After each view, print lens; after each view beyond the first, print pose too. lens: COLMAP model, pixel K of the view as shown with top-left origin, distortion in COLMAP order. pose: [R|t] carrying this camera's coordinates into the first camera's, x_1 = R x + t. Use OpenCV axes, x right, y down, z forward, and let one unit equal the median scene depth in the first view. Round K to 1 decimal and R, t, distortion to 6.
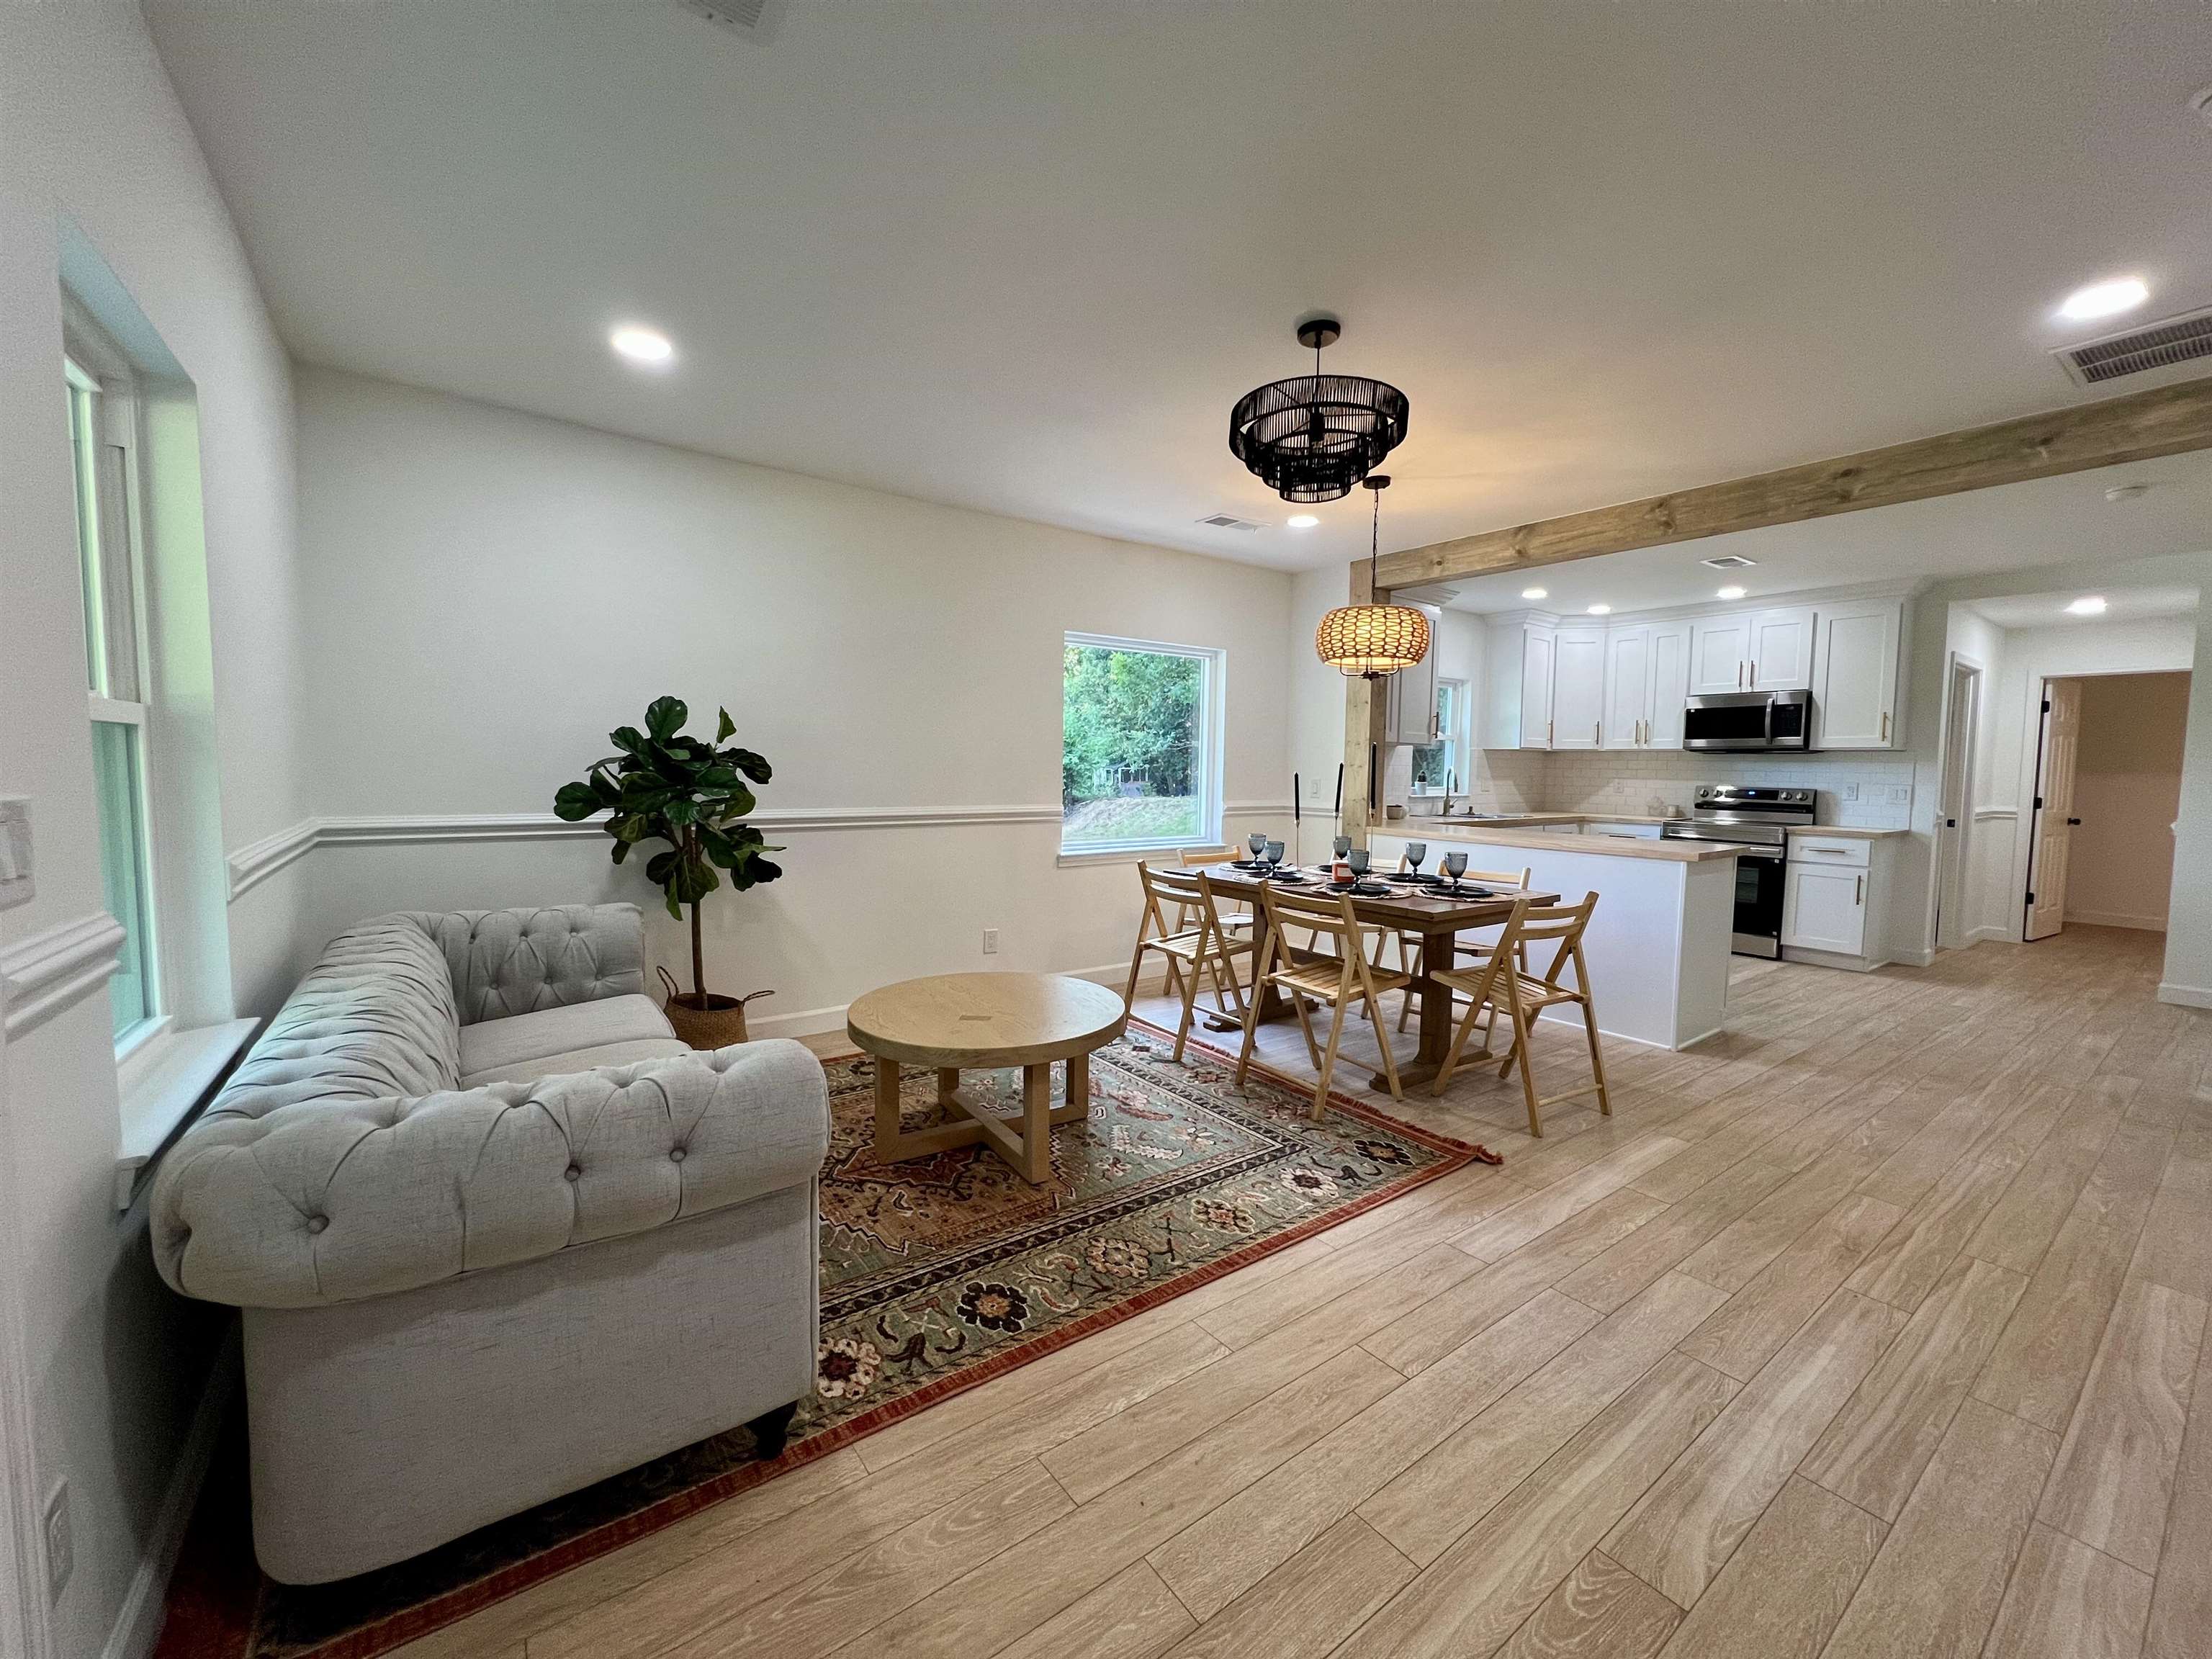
lens RADIAL K [[884.0, 0, 1101.2], [0, 884.0, 823.9], [0, 0, 1]] dist [-0.002184, -0.000283]
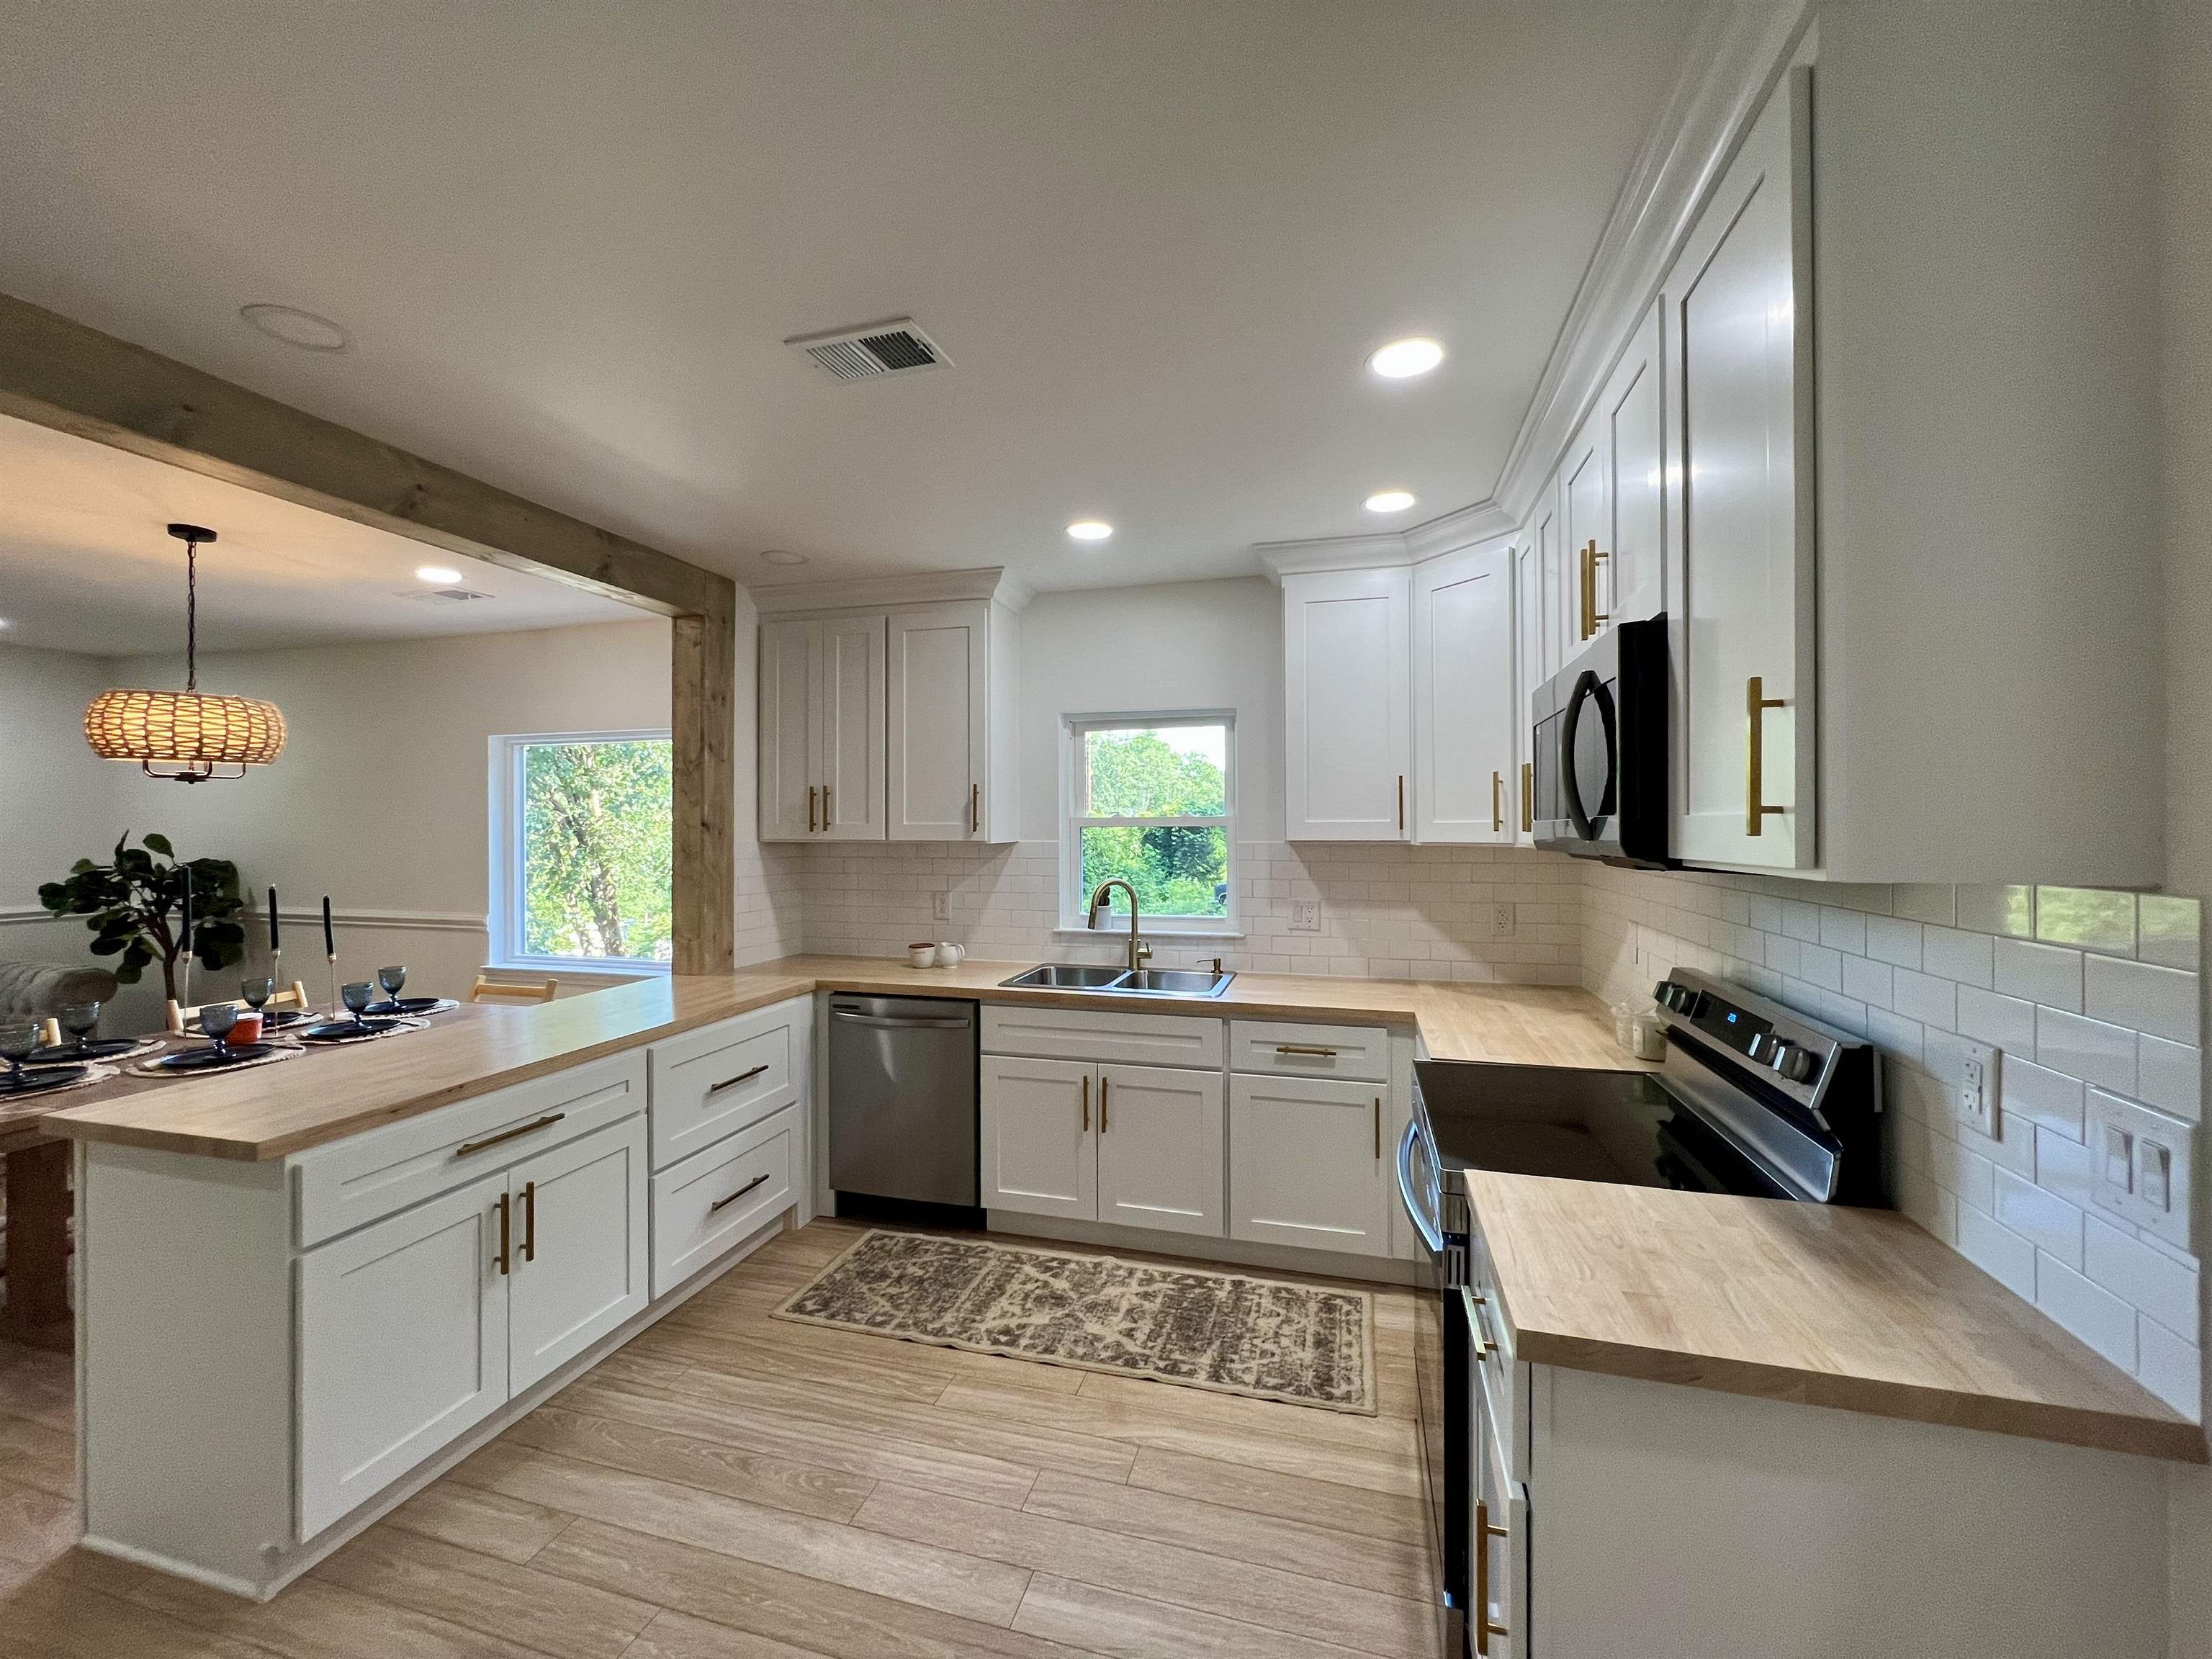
lens RADIAL K [[884.0, 0, 1101.2], [0, 884.0, 823.9], [0, 0, 1]] dist [-0.002184, -0.000283]
pose [[0.617873, -0.017033, -0.786094, 0.842528], [-0.043147, 0.997524, -0.055528, -0.071397], [0.785094, 0.068227, 0.615608, 0.694336]]
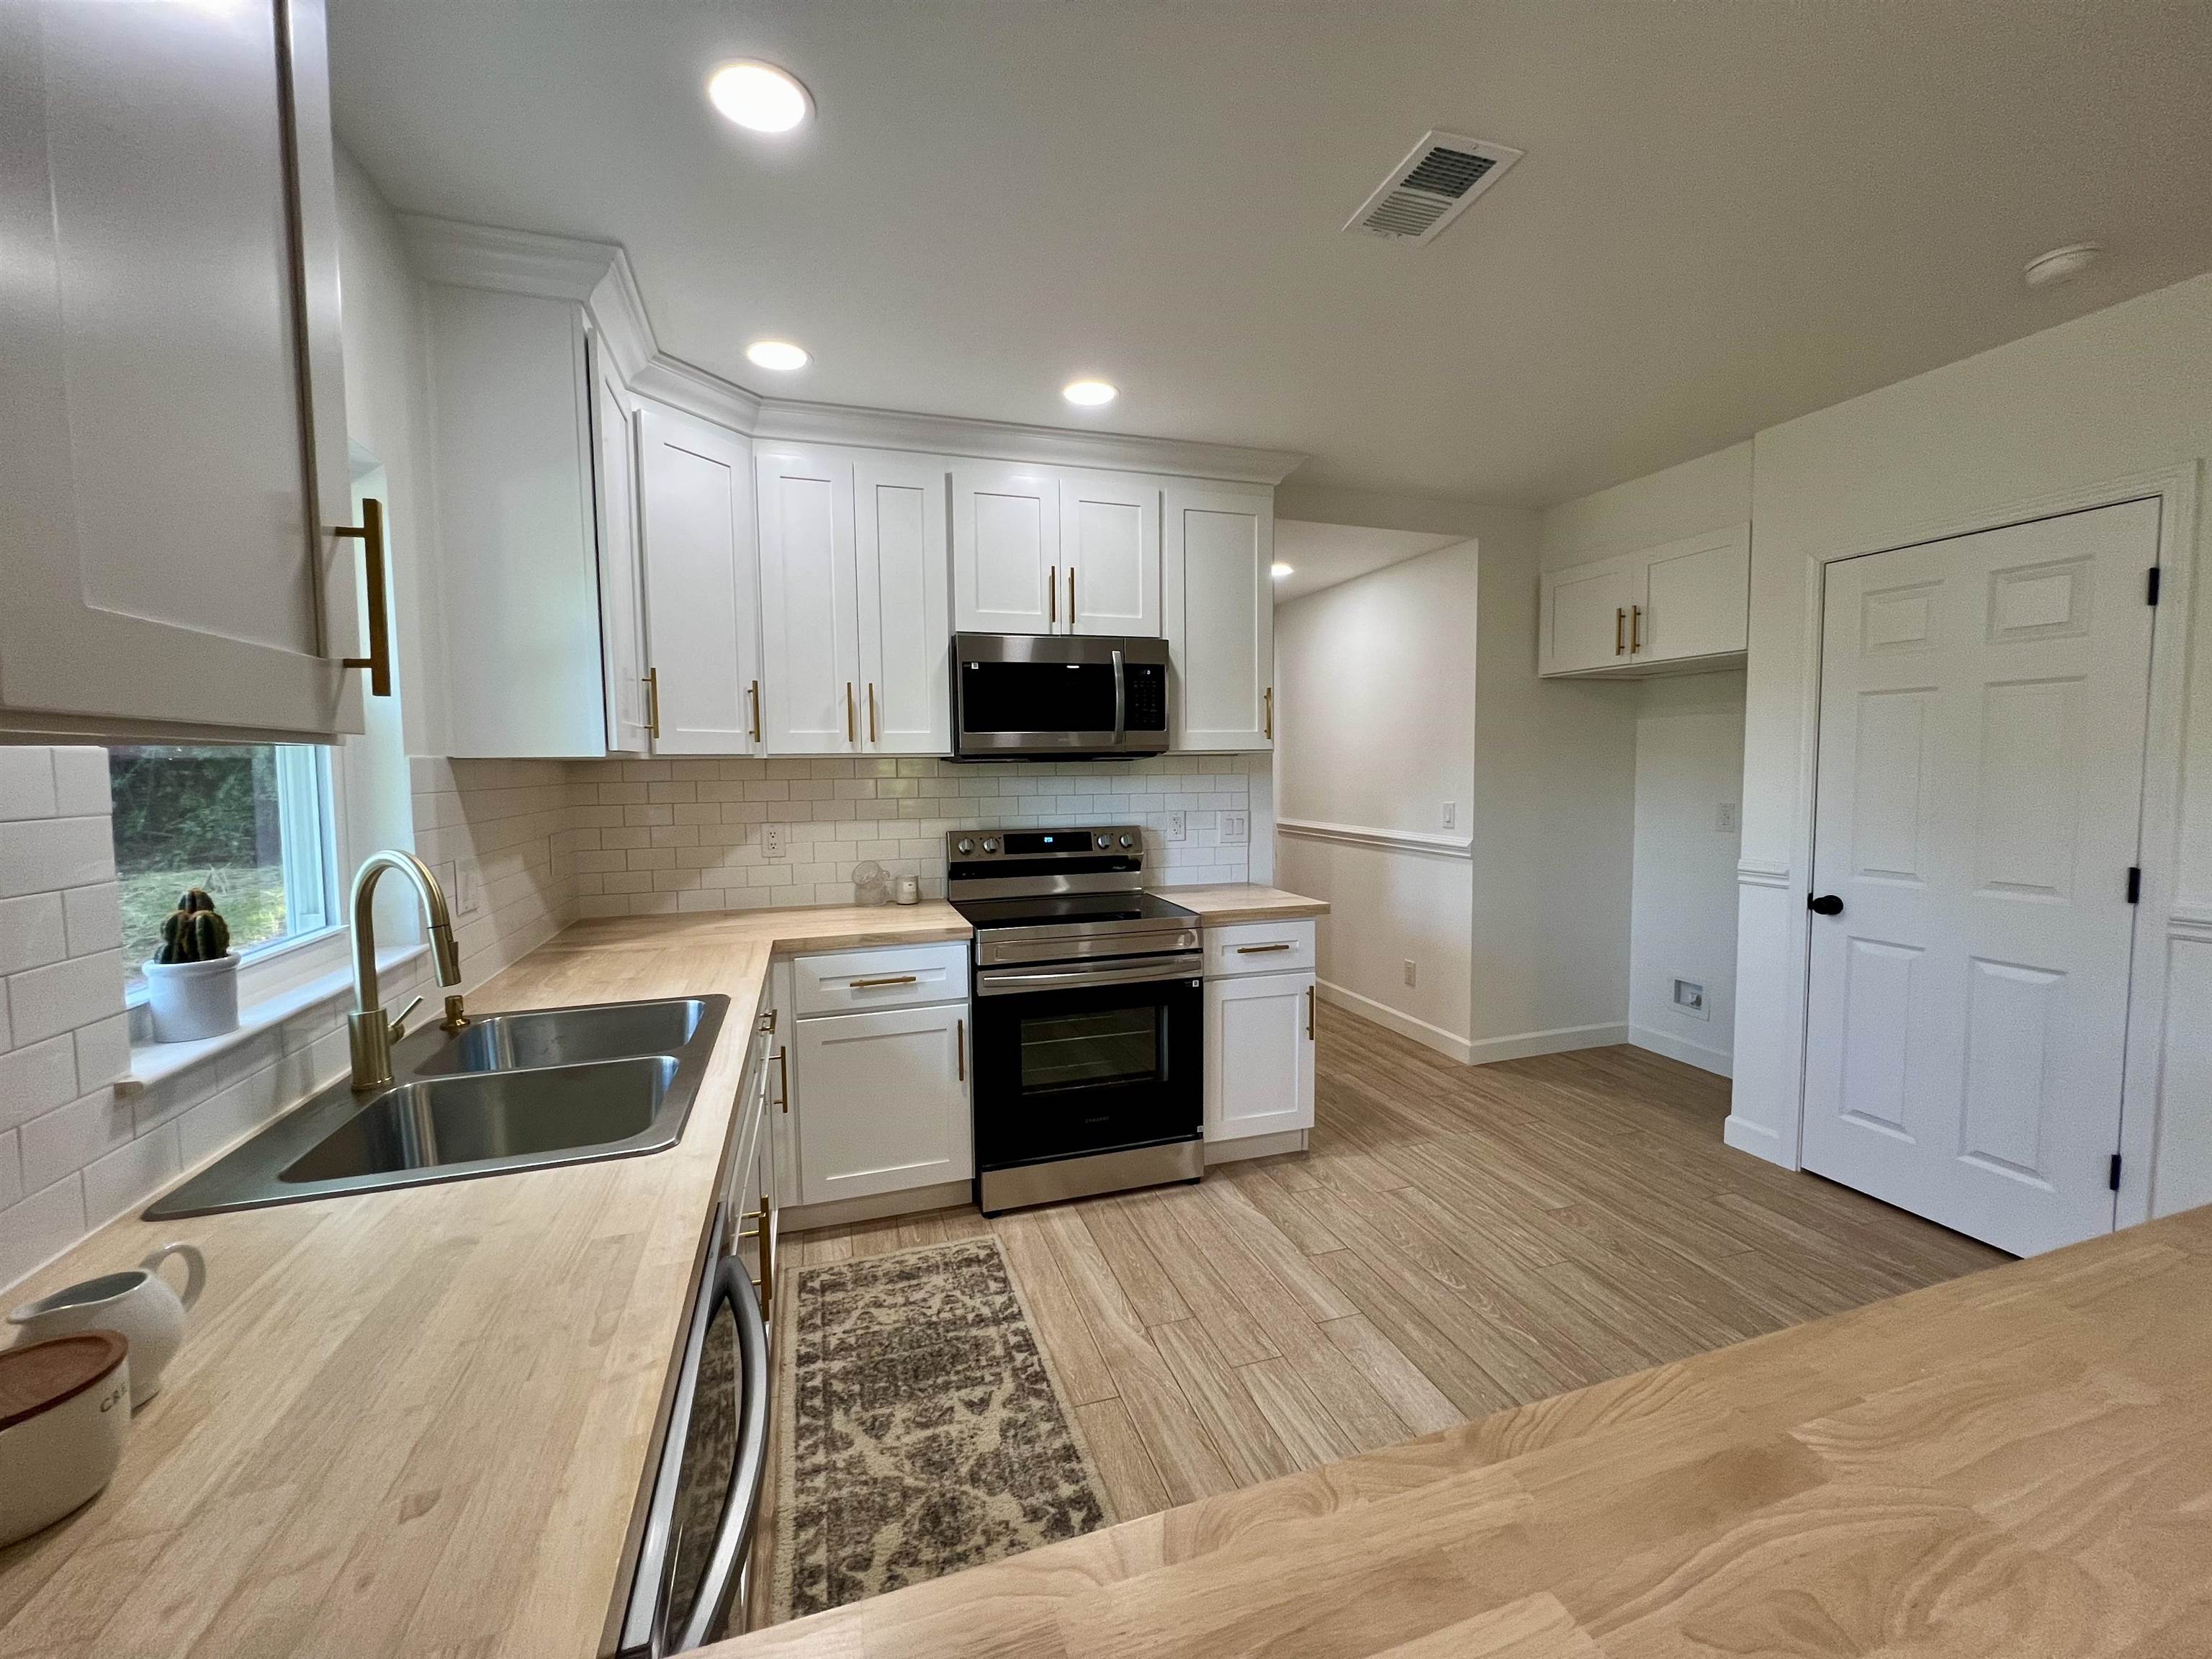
lens RADIAL K [[884.0, 0, 1101.2], [0, 884.0, 823.9], [0, 0, 1]] dist [-0.002184, -0.000283]
pose [[0.312900, -0.082319, 0.946212, 0.272769], [0.080574, 0.994946, 0.059914, -0.073229], [-0.946362, 0.057493, 0.317951, 0.822674]]
